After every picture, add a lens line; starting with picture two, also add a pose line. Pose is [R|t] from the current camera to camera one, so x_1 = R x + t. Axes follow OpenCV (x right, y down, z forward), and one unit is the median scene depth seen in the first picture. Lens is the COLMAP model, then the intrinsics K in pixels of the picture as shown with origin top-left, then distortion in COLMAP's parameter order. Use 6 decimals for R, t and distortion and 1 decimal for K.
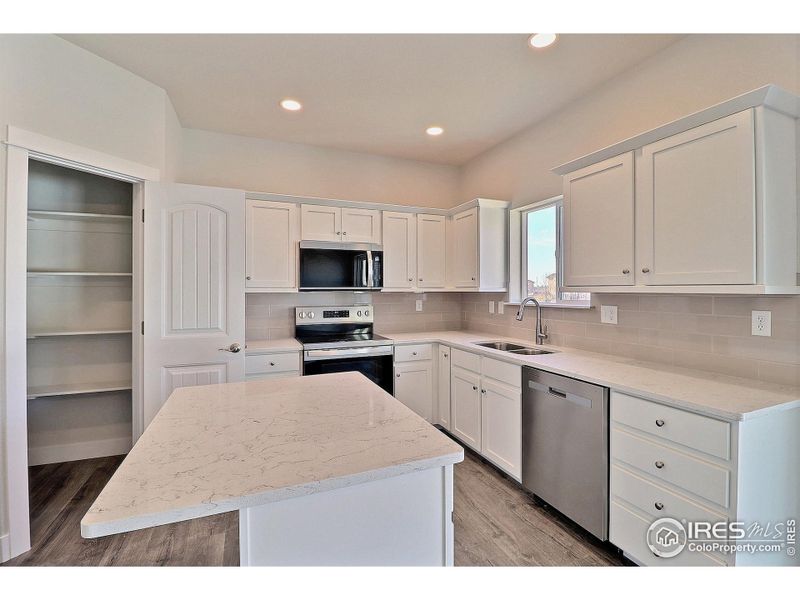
lens RADIAL K [[372.1, 0, 402.0], [0, 372.1, 290.3], [0, 0, 1]] dist [-0.007882, -0.006781]
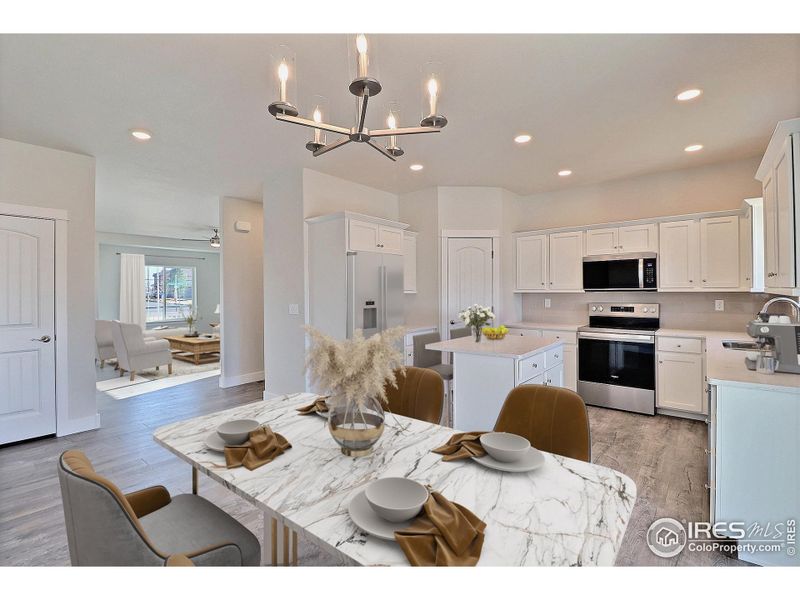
lens RADIAL K [[372.1, 0, 400.0], [0, 372.1, 290.2], [0, 0, 1]] dist [-0.007882, -0.006781]
pose [[0.468051, -0.003812, -0.883693, 0.653427], [0.006681, 0.999977, -0.000775, -0.006432], [0.883676, -0.005542, 0.468065, -0.301477]]
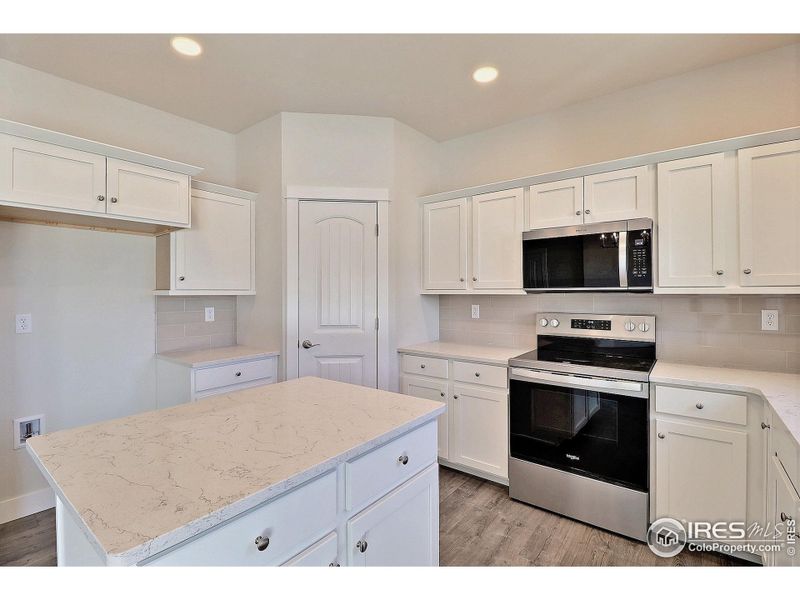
lens RADIAL K [[372.1, 0, 403.1], [0, 372.1, 290.6], [0, 0, 1]] dist [-0.007882, -0.006781]
pose [[0.499620, -0.003858, -0.866236, 0.294873], [0.002557, 0.999992, -0.002979, -0.001167], [0.866241, -0.000727, 0.499626, 0.353582]]
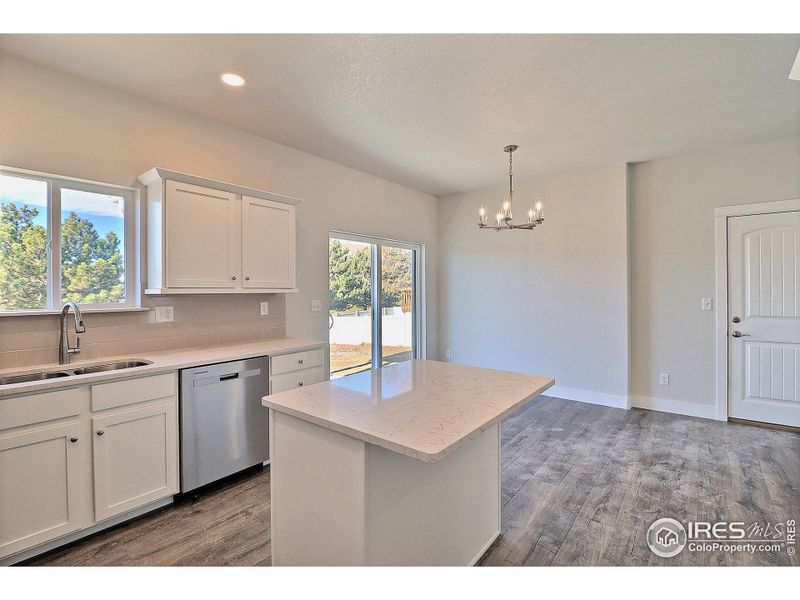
lens RADIAL K [[372.1, 0, 404.4], [0, 372.1, 289.7], [0, 0, 1]] dist [-0.007882, -0.006781]
pose [[-0.486546, 0.007718, 0.873621, -0.581298], [0.009097, 0.999952, -0.003768, 0.002683], [-0.873607, 0.006114, -0.486593, 0.697959]]
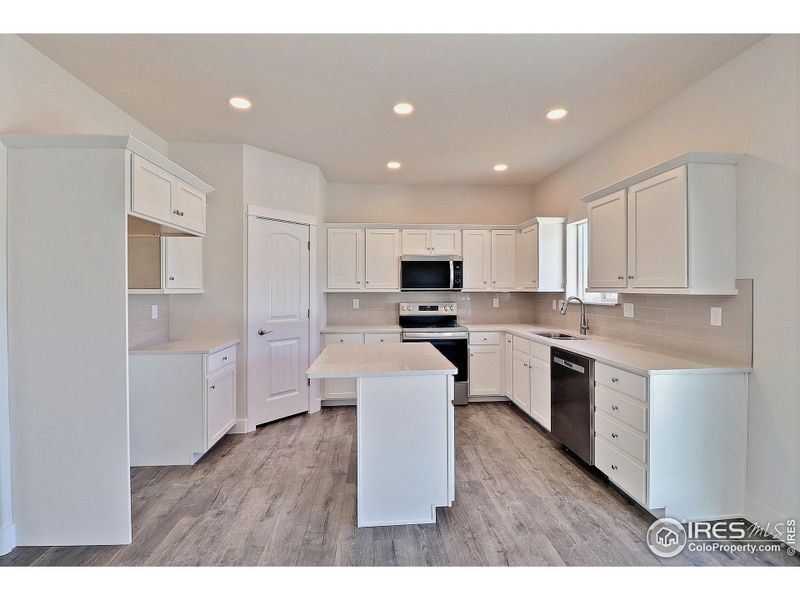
lens RADIAL K [[372.1, 0, 401.5], [0, 372.1, 290.7], [0, 0, 1]] dist [-0.007882, -0.006781]
pose [[0.950251, 0.000908, -0.311485, 0.164402], [0.000445, 0.999991, 0.004271, -0.005426], [0.311486, -0.004197, 0.950241, -0.338996]]
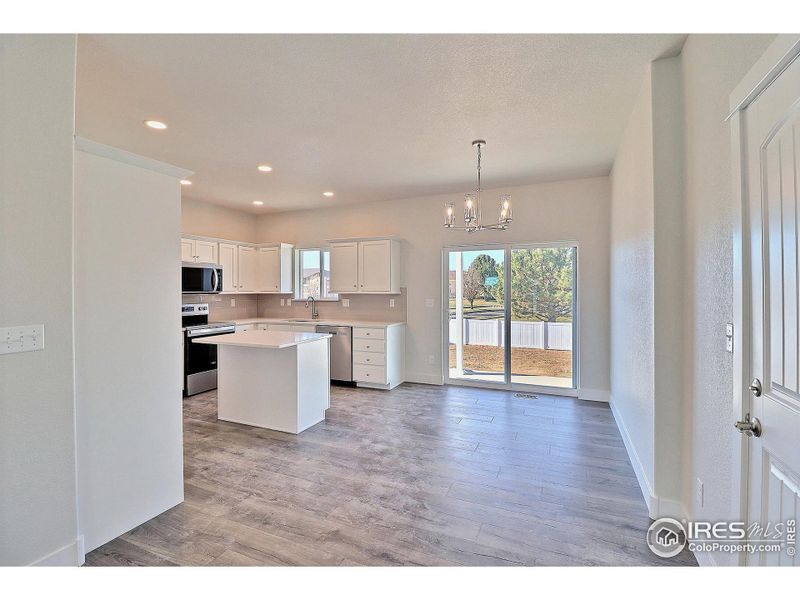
lens RADIAL K [[372.1, 0, 405.6], [0, 372.1, 292.0], [0, 0, 1]] dist [-0.007882, -0.006781]
pose [[0.714529, -0.003806, 0.699595, -0.647339], [0.002882, 0.999993, 0.002498, -0.007387], [-0.699600, 0.000232, 0.714535, -0.752313]]
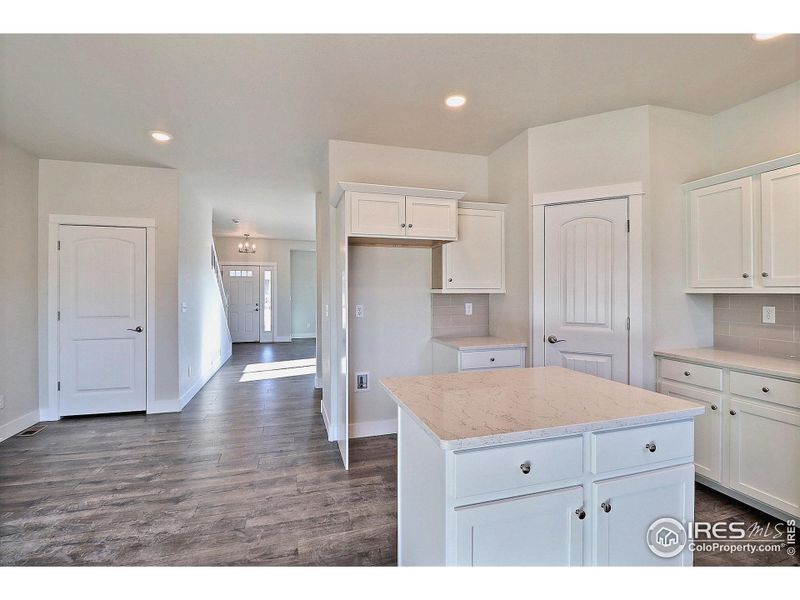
lens RADIAL K [[372.1, 0, 402.9], [0, 372.1, 290.6], [0, 0, 1]] dist [-0.007882, -0.006781]
pose [[-0.103116, -0.001174, -0.994669, 0.397513], [0.002723, 0.999995, -0.001462, -0.000710], [0.994666, -0.002859, -0.103112, 0.315166]]
